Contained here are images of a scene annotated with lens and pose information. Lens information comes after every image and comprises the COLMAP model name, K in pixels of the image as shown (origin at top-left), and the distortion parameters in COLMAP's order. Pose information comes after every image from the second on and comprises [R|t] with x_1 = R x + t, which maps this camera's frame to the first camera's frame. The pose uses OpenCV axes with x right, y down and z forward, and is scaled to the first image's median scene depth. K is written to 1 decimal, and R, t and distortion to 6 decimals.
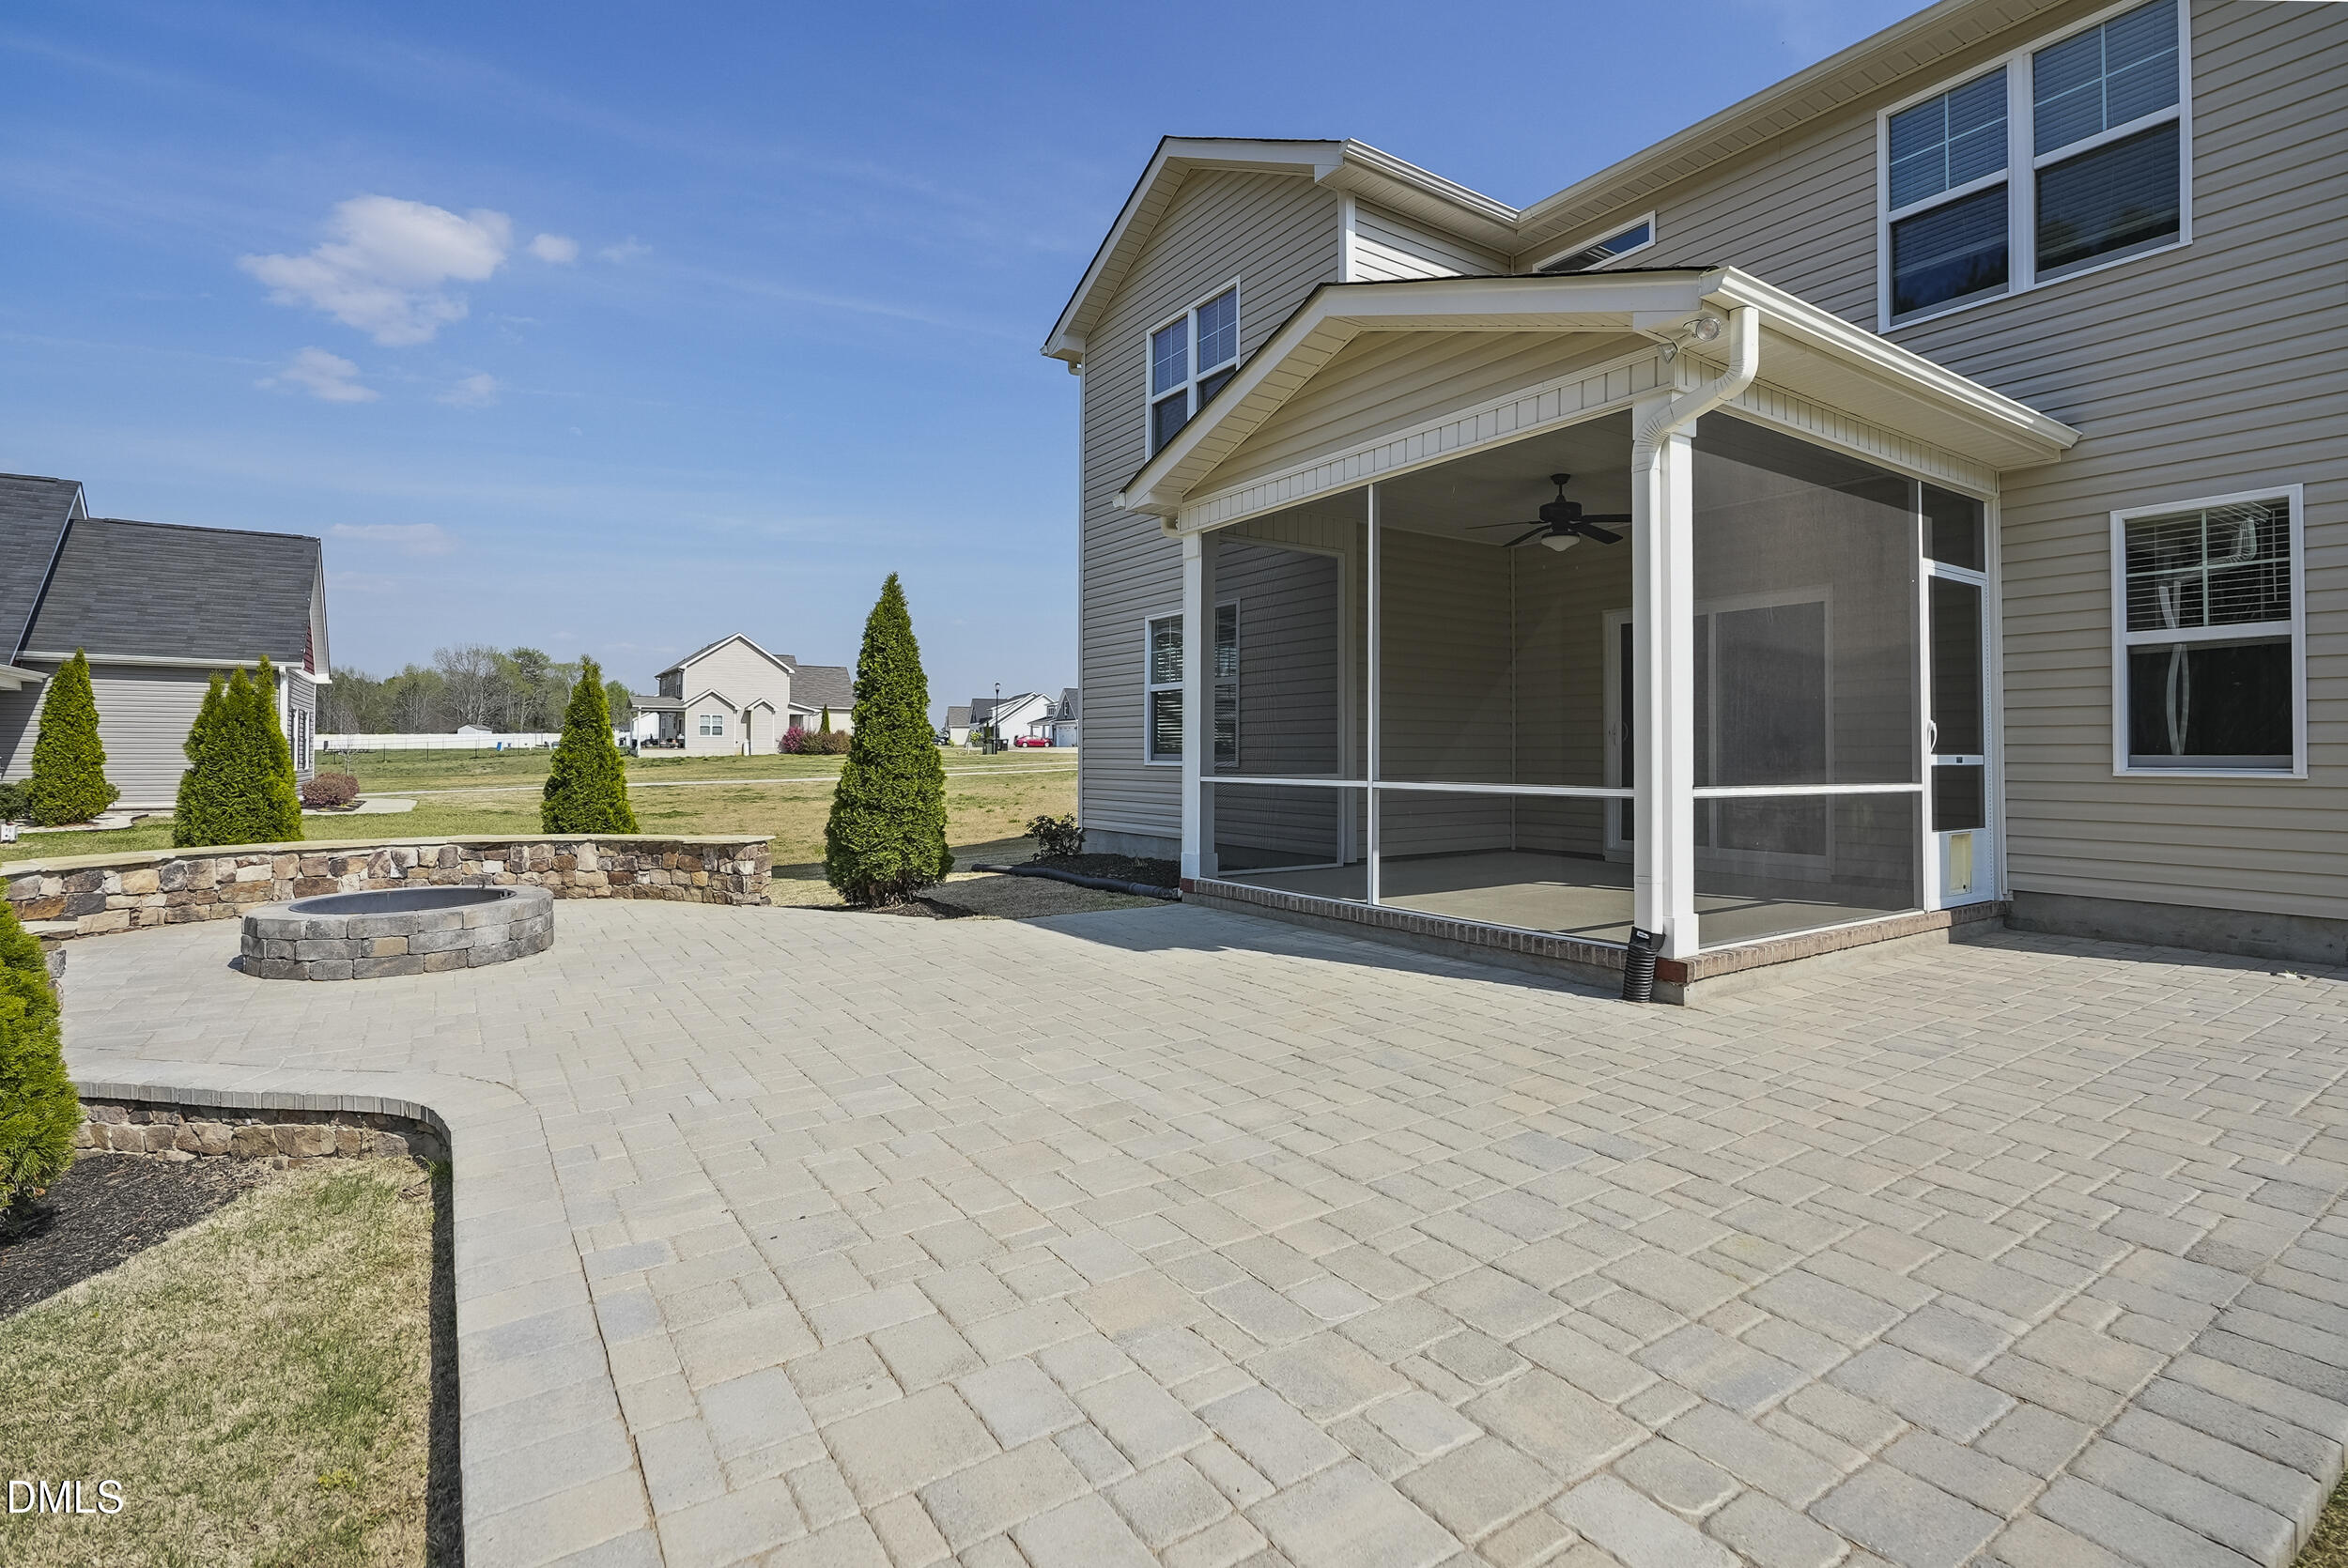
lens RADIAL K [[1082.7, 0, 1168.1], [0, 1082.7, 731.0], [0, 0, 1]] dist [-0.008117, 0.004808]
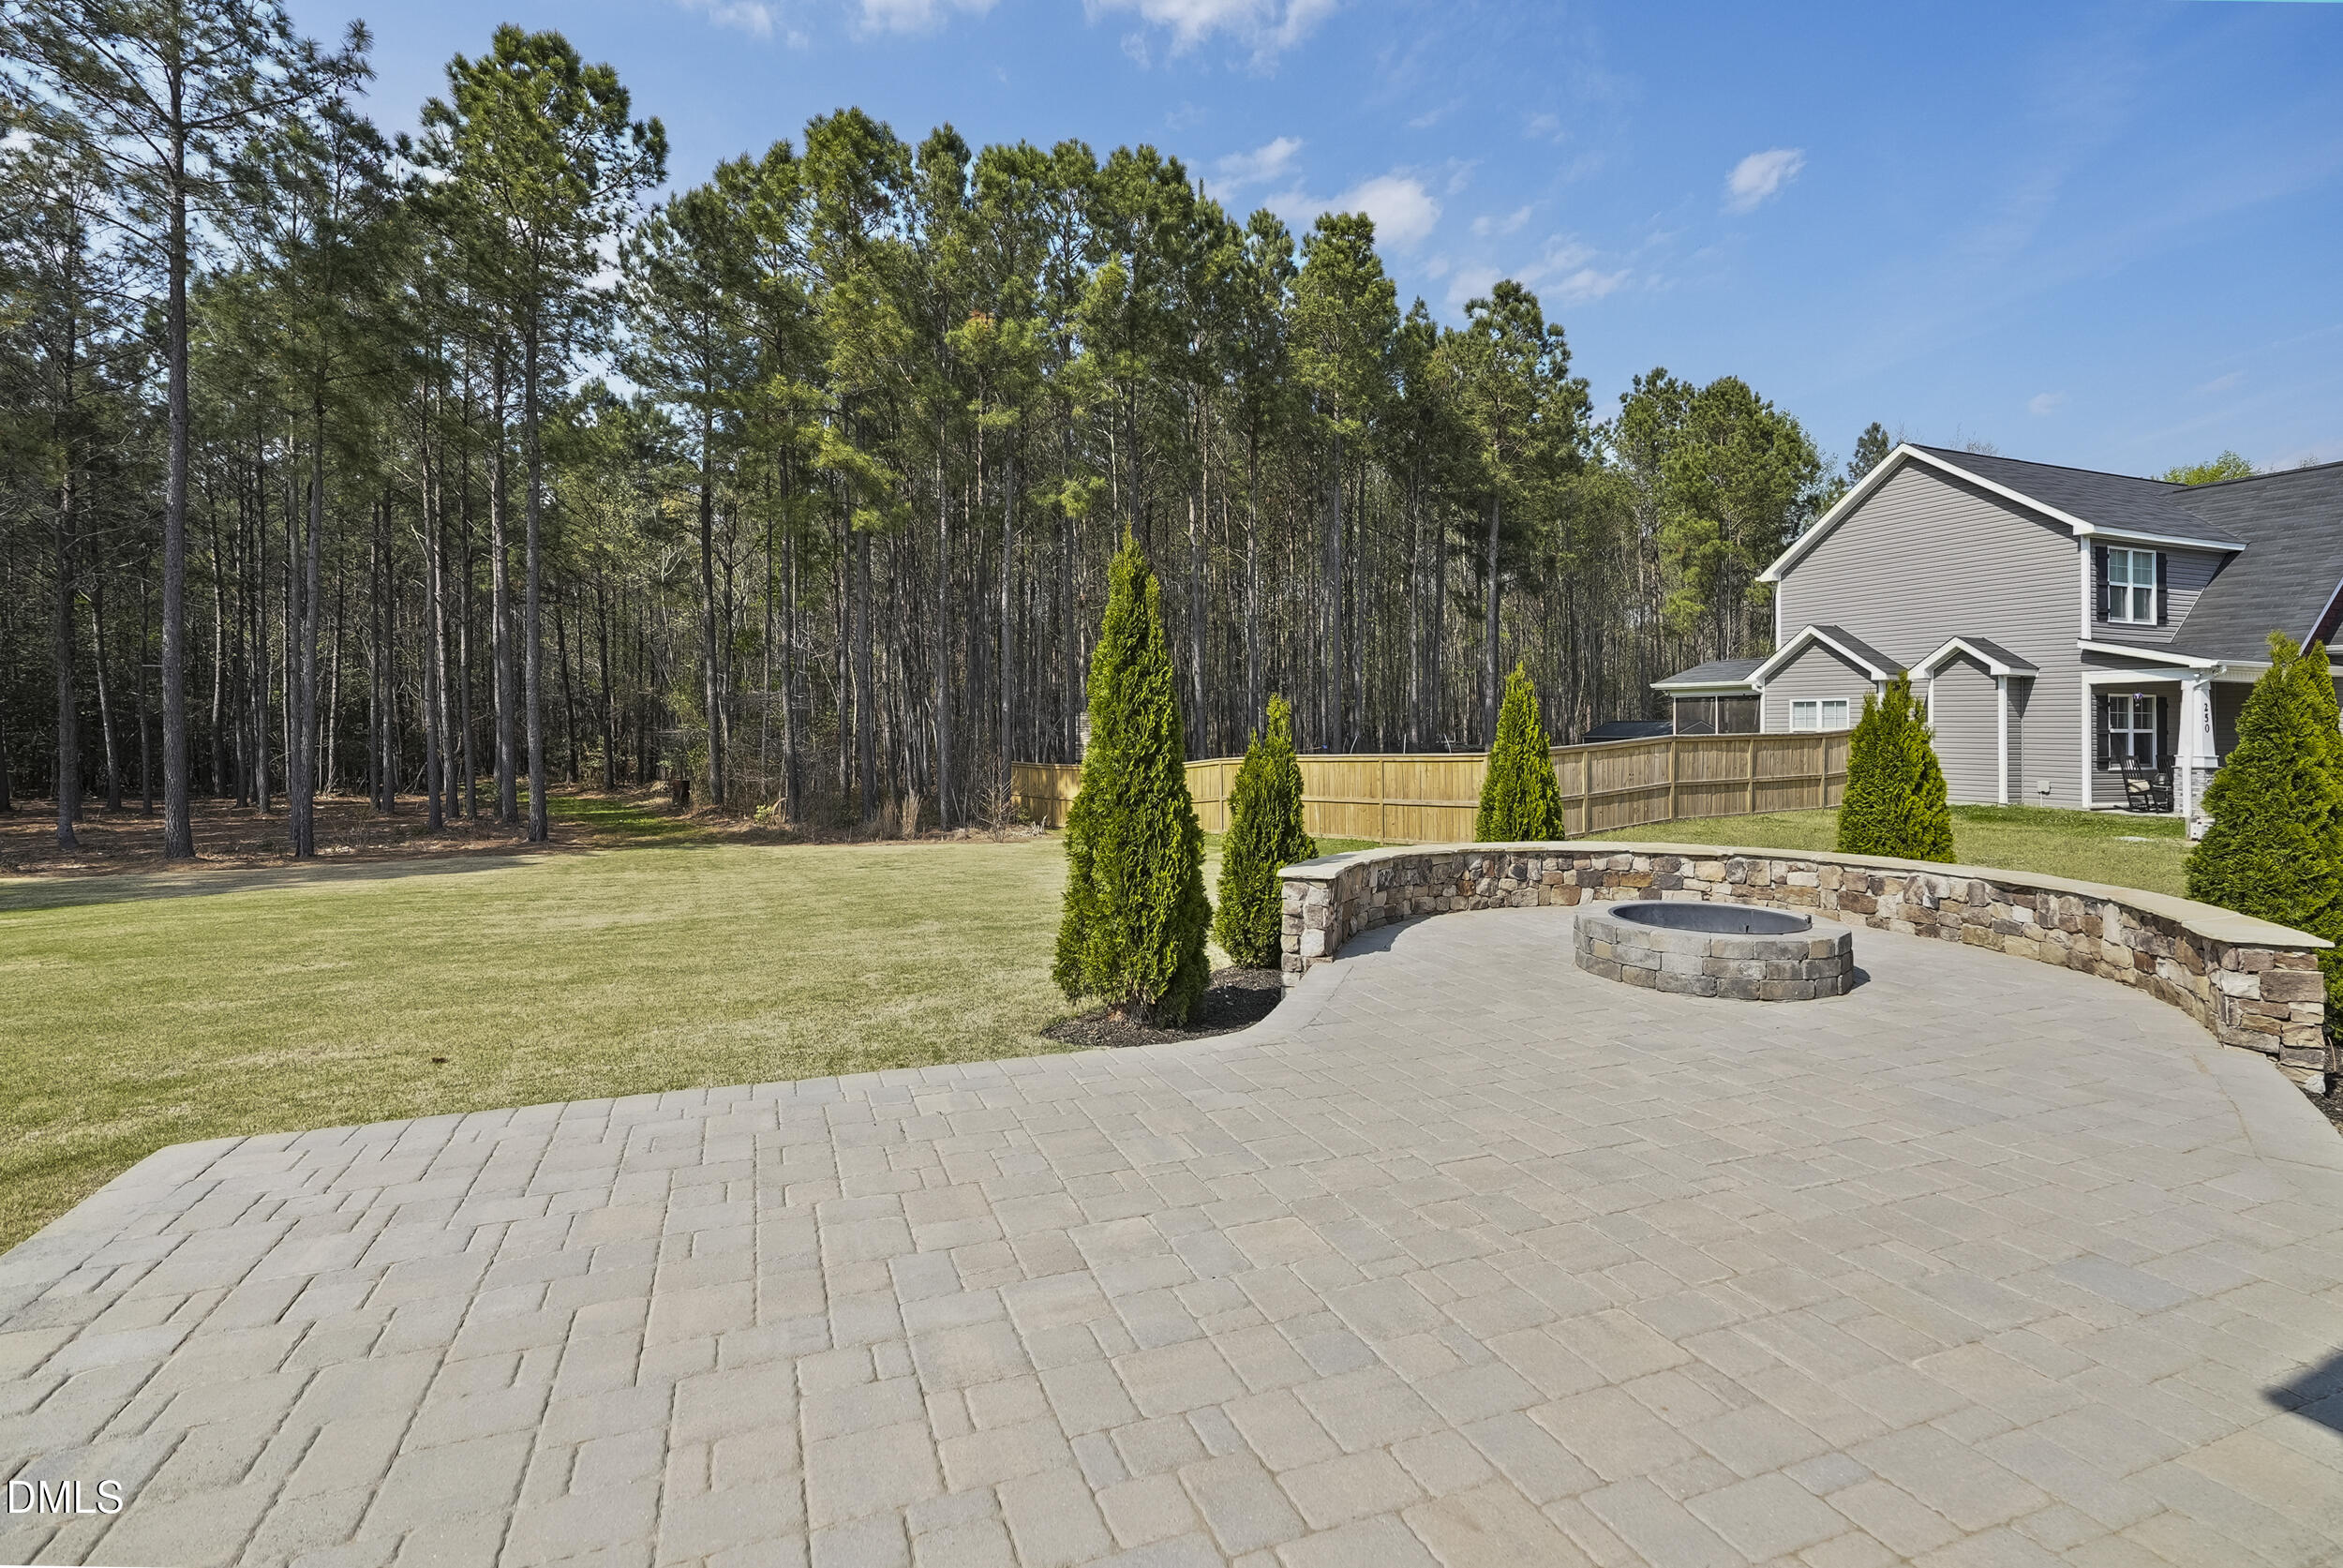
lens RADIAL K [[1080.5, 0, 1158.5], [0, 1080.5, 741.2], [0, 0, 1]] dist [-0.008117, 0.004808]
pose [[-0.233562, 0.006205, -0.972322, 0.353066], [0.013422, 0.999905, 0.003157, -0.018110], [0.972249, -0.012314, -0.233623, 0.627424]]
